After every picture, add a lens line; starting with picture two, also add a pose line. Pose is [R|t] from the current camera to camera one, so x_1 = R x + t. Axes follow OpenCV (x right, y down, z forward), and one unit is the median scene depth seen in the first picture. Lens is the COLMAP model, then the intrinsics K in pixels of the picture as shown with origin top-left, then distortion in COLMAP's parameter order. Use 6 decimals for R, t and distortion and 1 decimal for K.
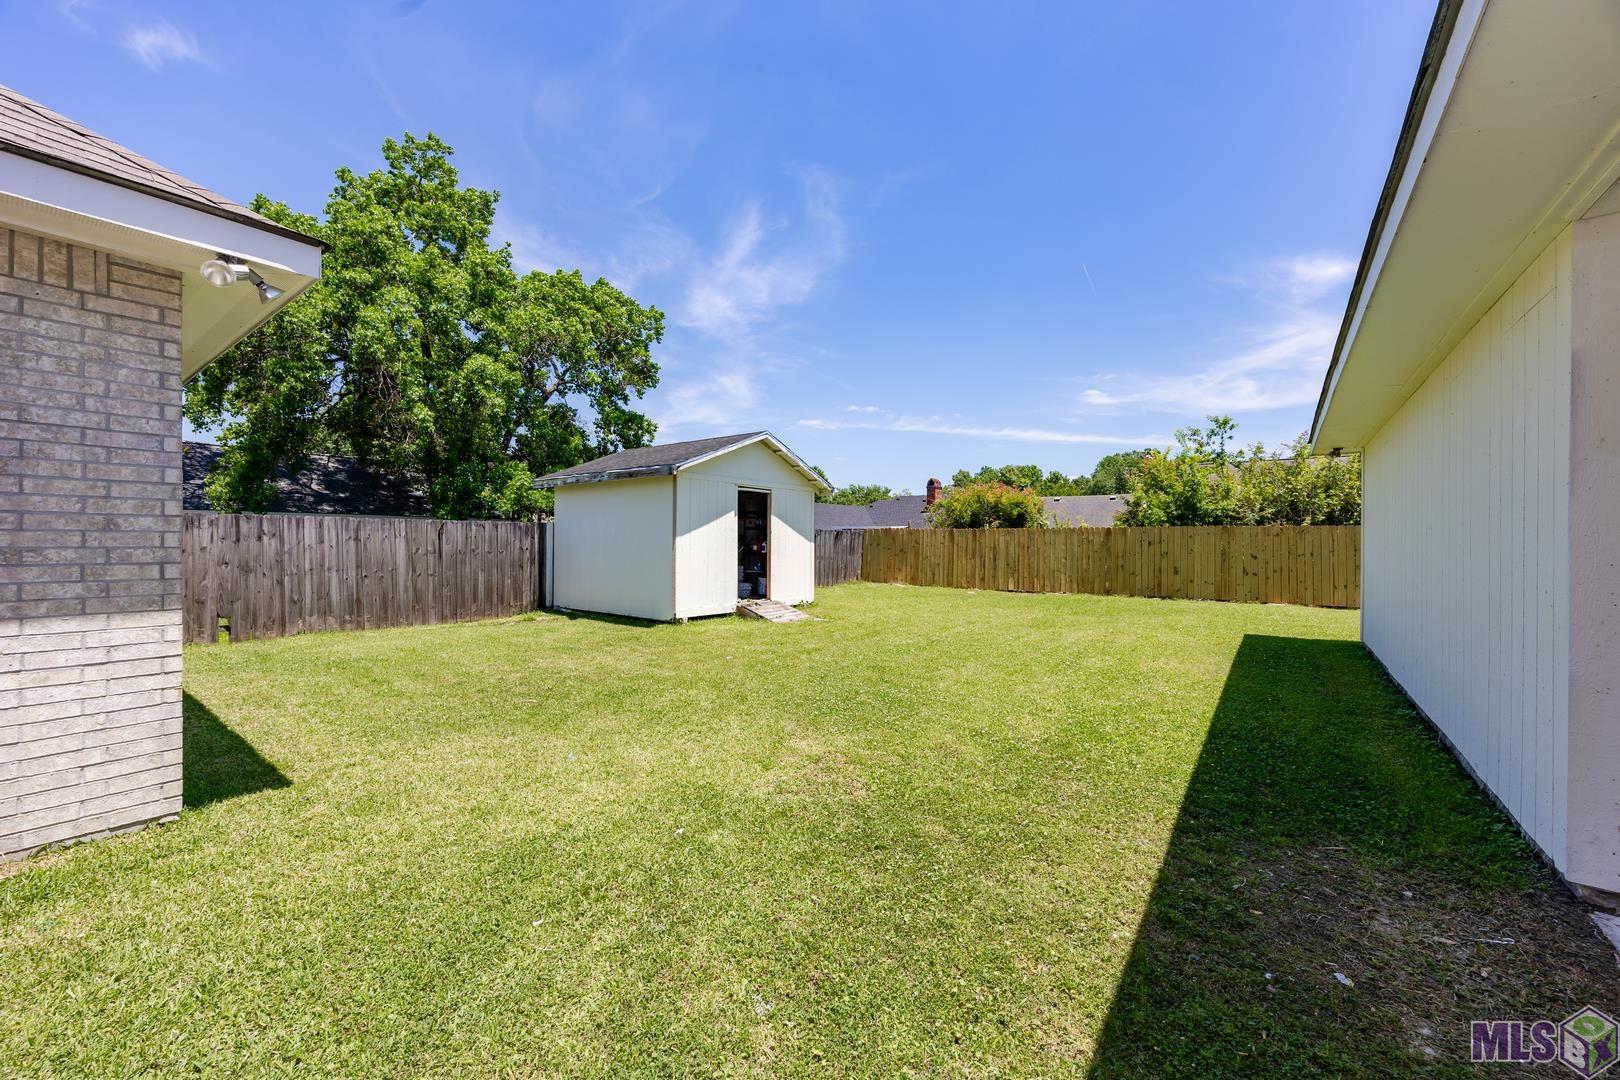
lens RADIAL K [[624.7, 0, 807.4], [0, 624.7, 542.7], [0, 0, 1]] dist [-0.004138, -0.000476]
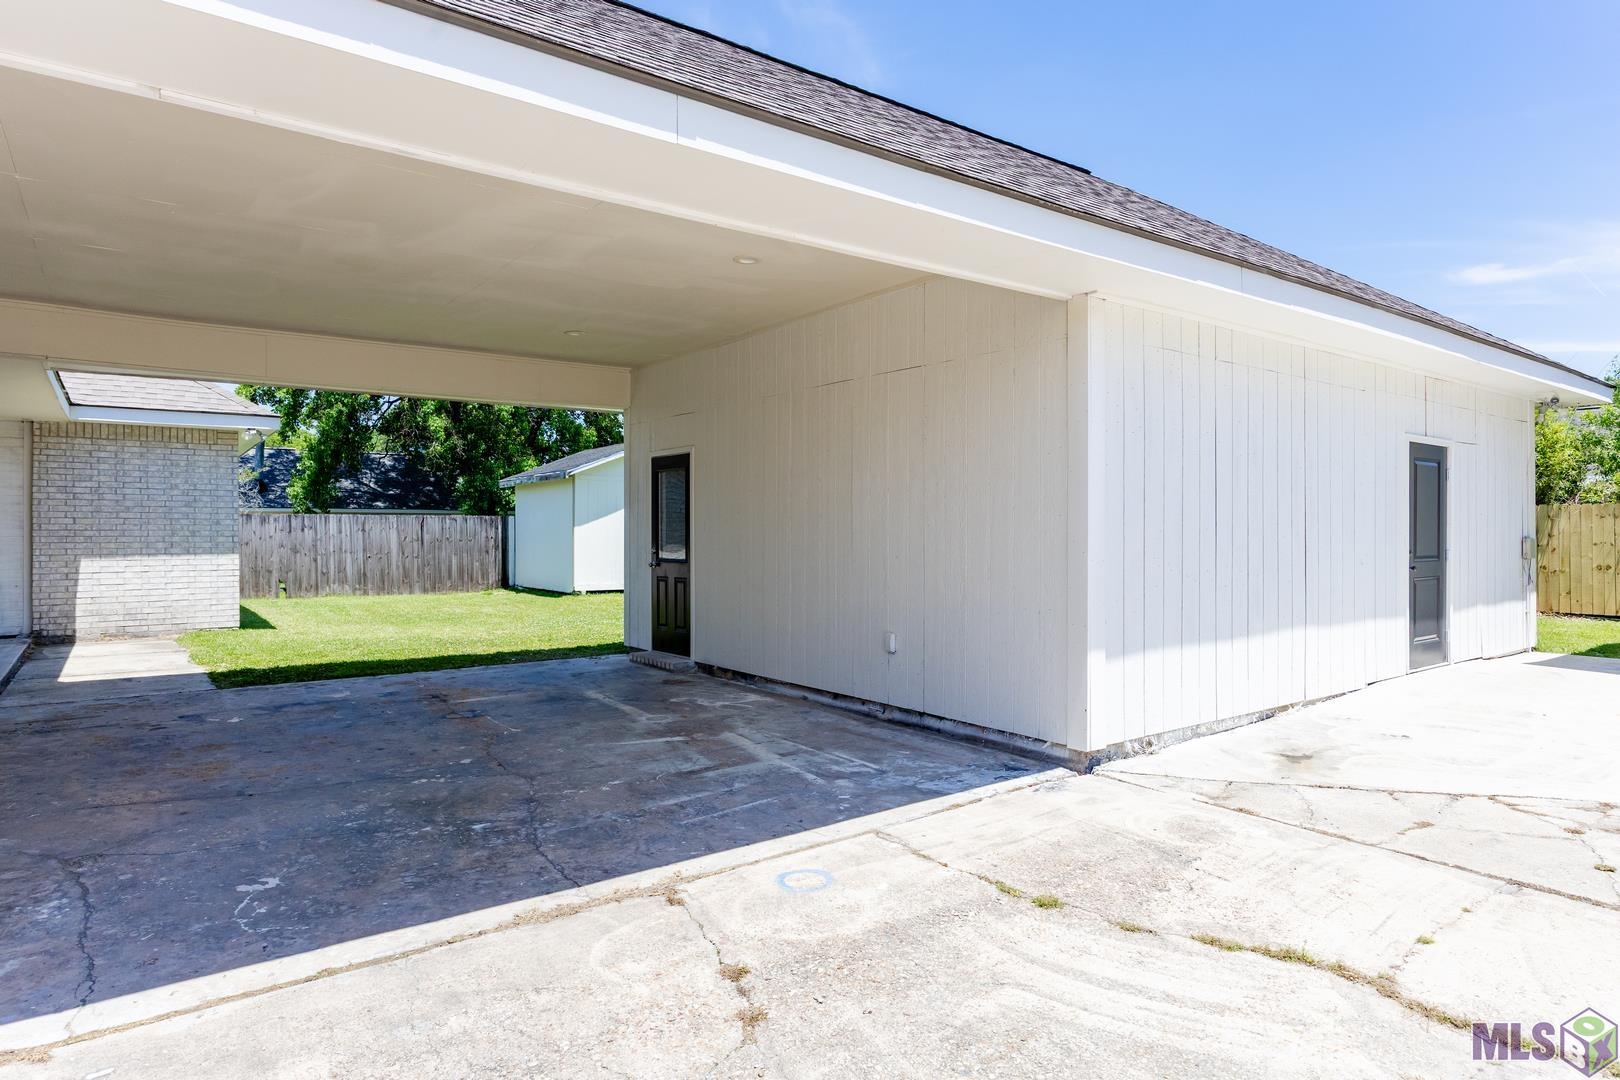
lens RADIAL K [[932.1, 0, 811.8], [0, 932.1, 536.2], [0, 0, 1]] dist [-0.004051, -0.000772]
pose [[0.959216, -0.006118, -0.282607, 0.789662], [0.005824, 0.999981, -0.001878, 0.016504], [0.282613, 0.000156, 0.959234, -0.681193]]
